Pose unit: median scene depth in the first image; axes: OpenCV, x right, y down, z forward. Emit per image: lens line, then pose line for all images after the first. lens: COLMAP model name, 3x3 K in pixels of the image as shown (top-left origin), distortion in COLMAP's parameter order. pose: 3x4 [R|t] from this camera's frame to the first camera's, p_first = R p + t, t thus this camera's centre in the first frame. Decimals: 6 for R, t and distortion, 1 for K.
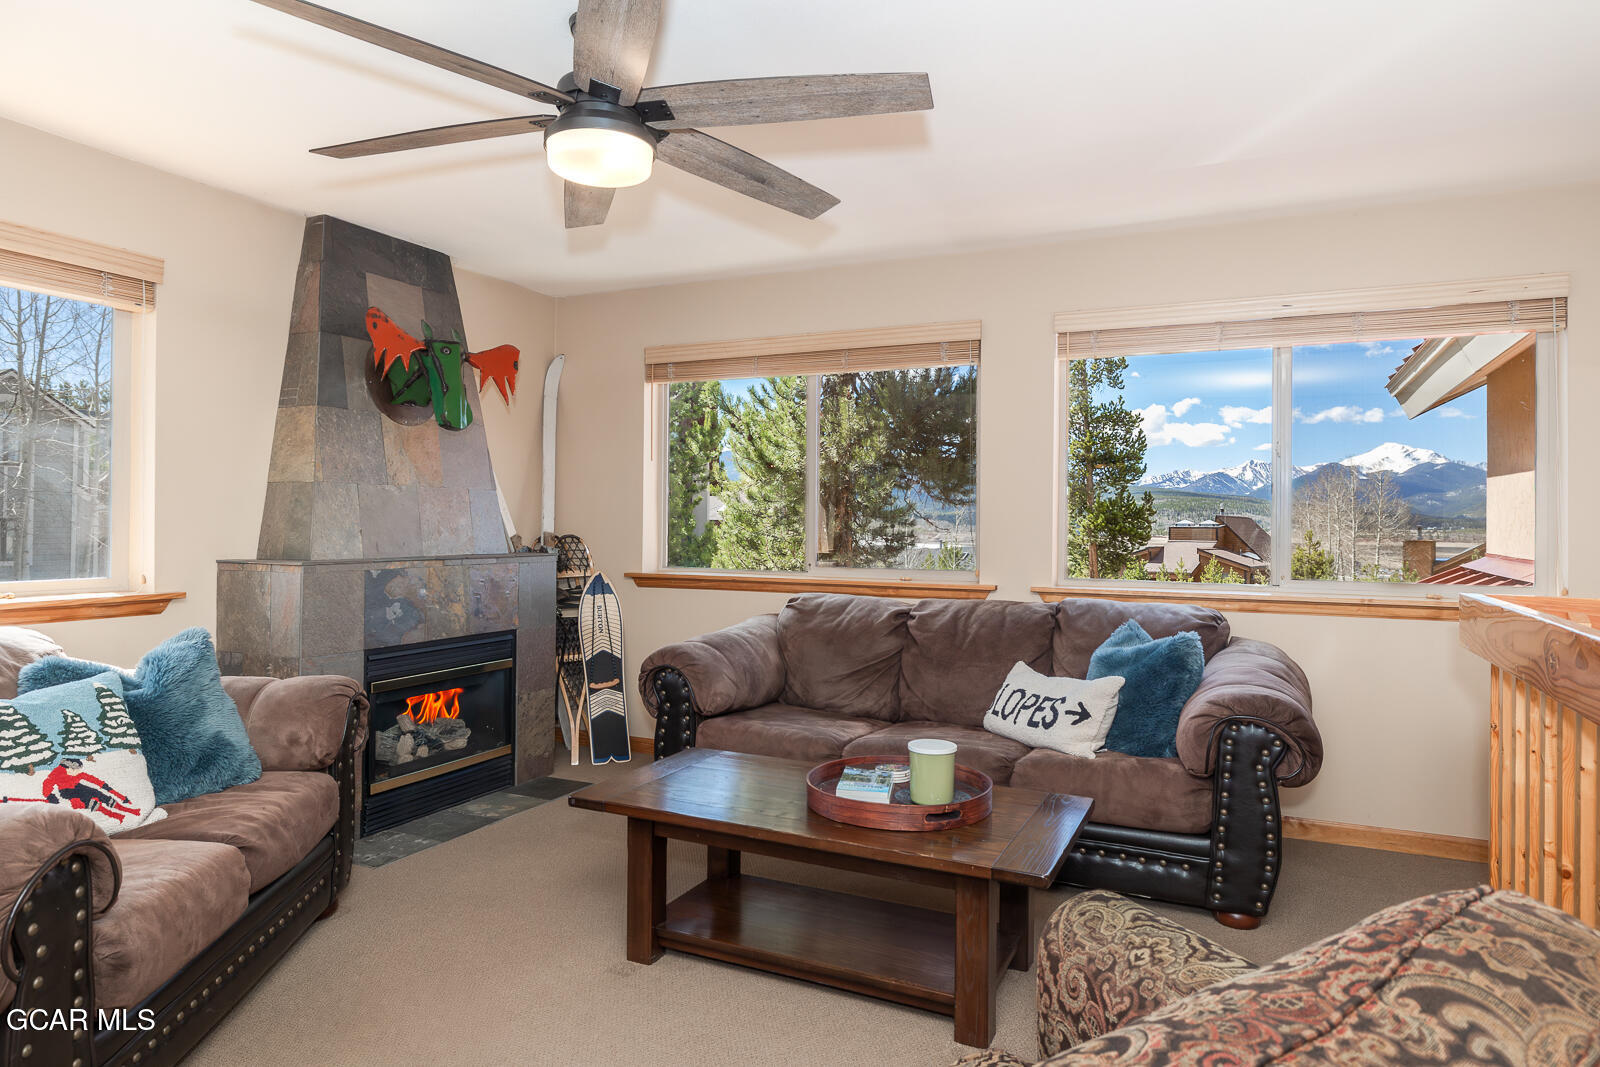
lens RADIAL K [[946.9, 0, 806.2], [0, 946.9, 511.1], [0, 0, 1]] dist [0.001663, -0.000583]
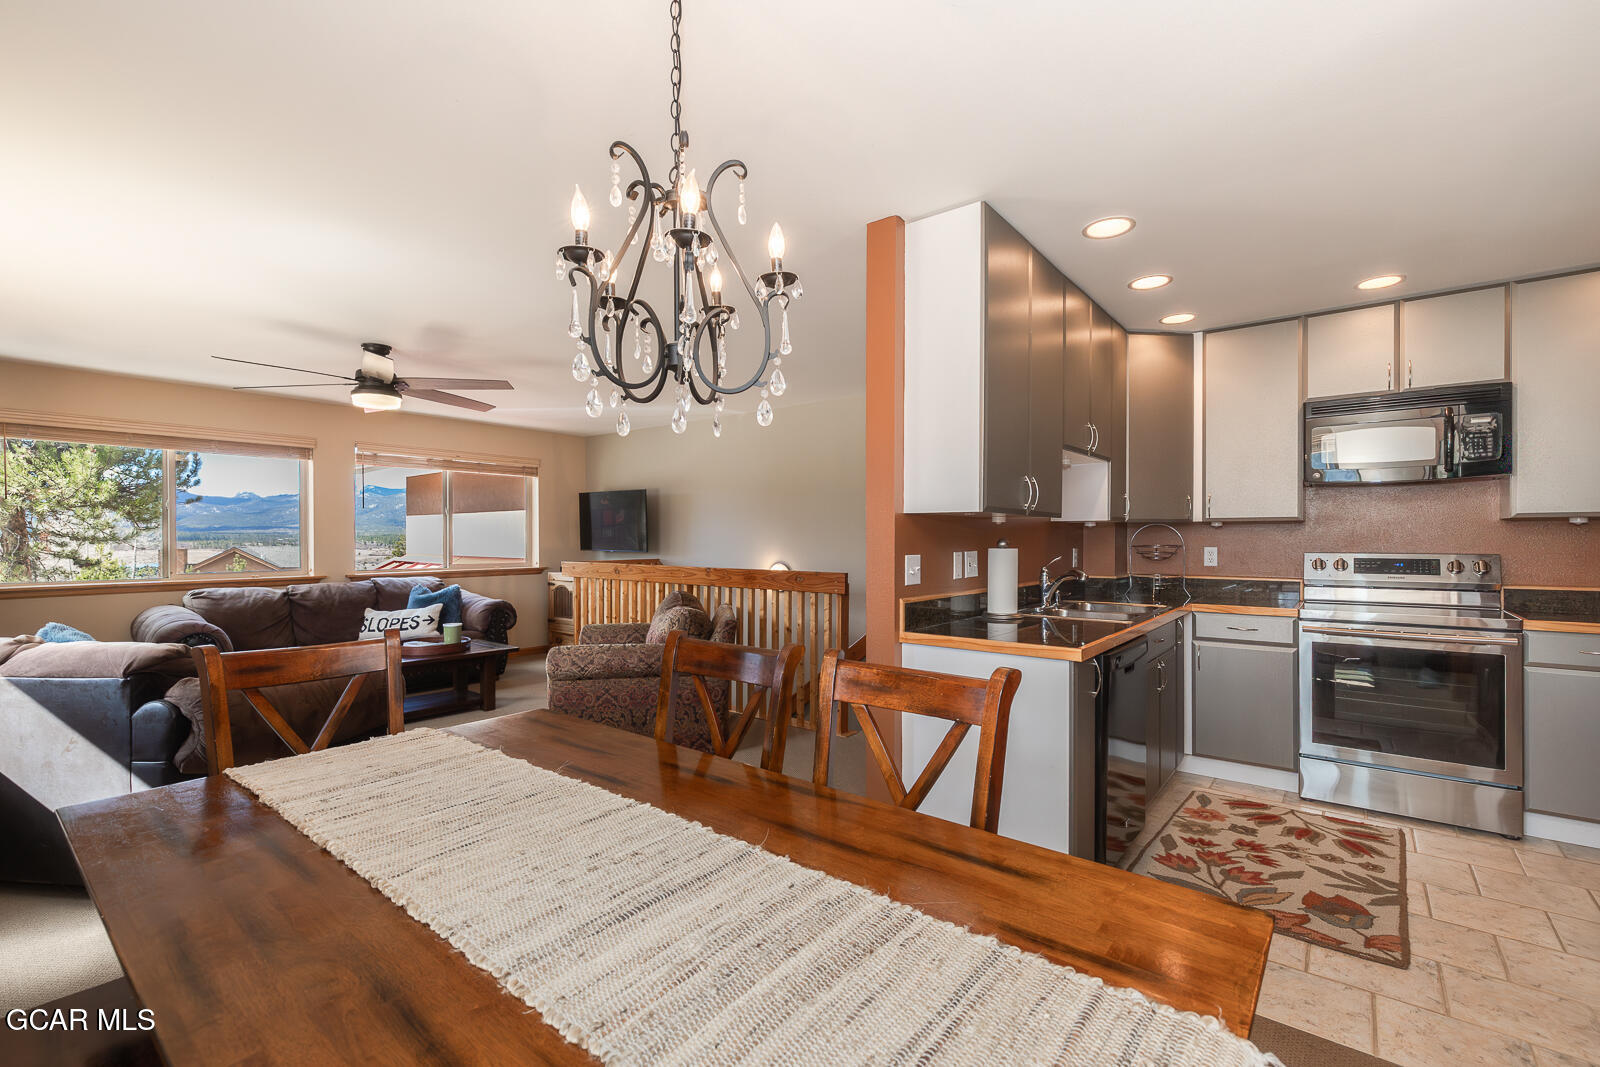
lens RADIAL K [[715.0, 0, 789.7], [0, 715.0, 536.0], [0, 0, 1]] dist [0.001850, -0.000540]
pose [[0.233184, -0.011946, 0.972359, -1.099581], [-0.005633, 0.999891, 0.013635, -0.031571], [-0.972416, -0.008657, 0.233091, -0.299373]]
